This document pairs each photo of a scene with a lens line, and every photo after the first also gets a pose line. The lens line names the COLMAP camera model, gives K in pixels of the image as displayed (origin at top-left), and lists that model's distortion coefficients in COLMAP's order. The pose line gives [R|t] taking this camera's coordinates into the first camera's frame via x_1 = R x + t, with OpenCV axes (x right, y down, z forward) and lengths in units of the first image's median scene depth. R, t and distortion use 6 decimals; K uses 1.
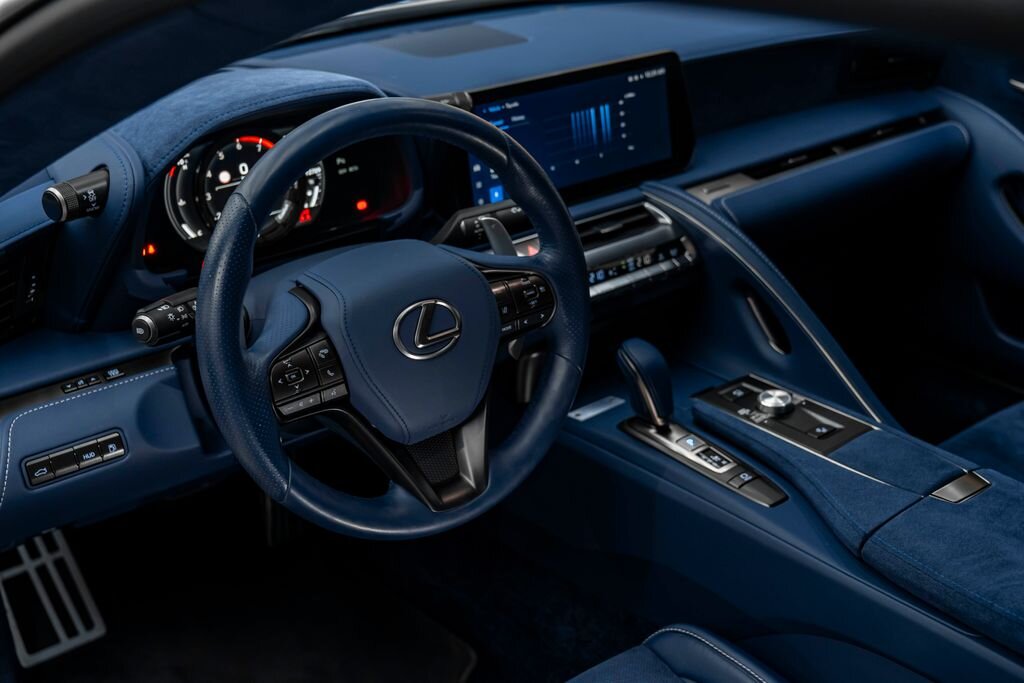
lens RADIAL K [[1244.6, 0, 512.0], [0, 1244.6, 341.5], [0, 0, 1]] dist [0.016165, 0.027073]
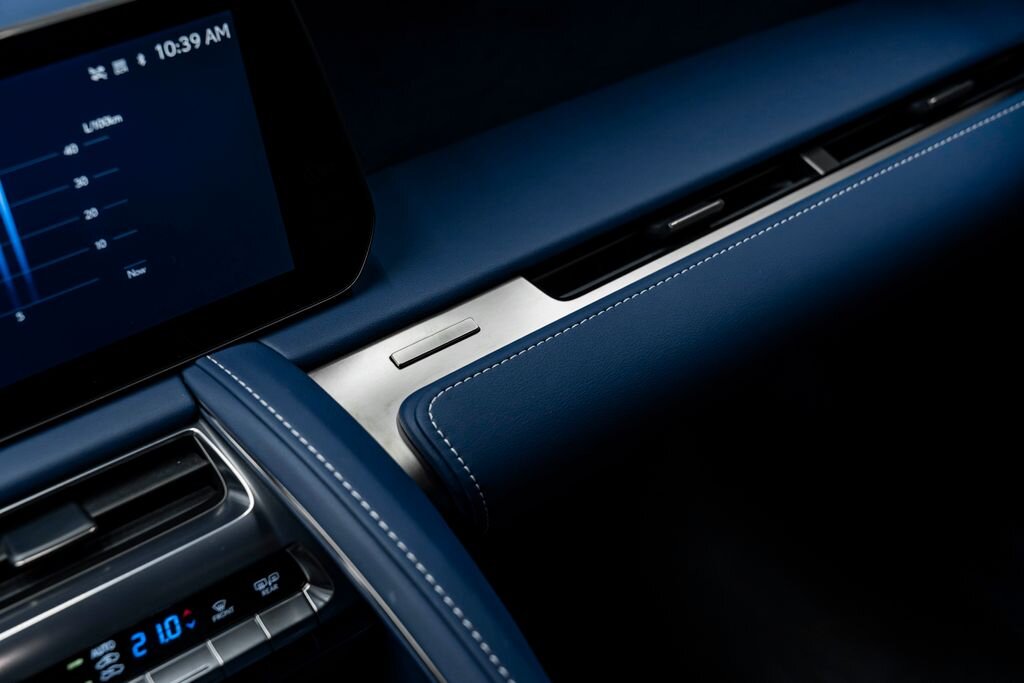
lens RADIAL K [[1423.0, 0, 512.0], [0, 1423.0, 341.5], [0, 0, 1]] dist [-0.007614, -0.009236]
pose [[0.998211, -0.008946, -0.059121, 0.253350], [0.019374, 0.983796, 0.178243, -0.236012], [0.056568, -0.179070, 0.982209, 0.730397]]
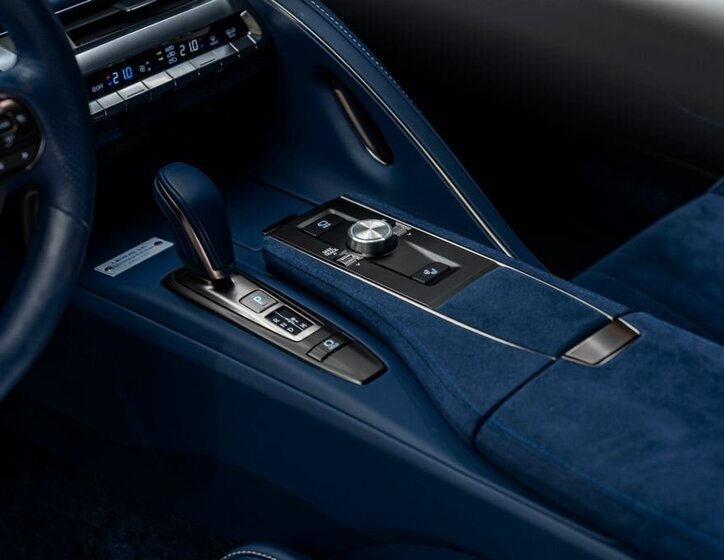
lens RADIAL K [[1633.7, 0, 362.0], [0, 1633.7, 280.0], [0, 0, 1]] dist [0.016506, 0.275900]
pose [[0.987497, -0.071611, 0.140430, 0.069838], [0.053939, 0.990583, 0.125838, -0.051297], [-0.148119, -0.116690, 0.982061, 0.037091]]
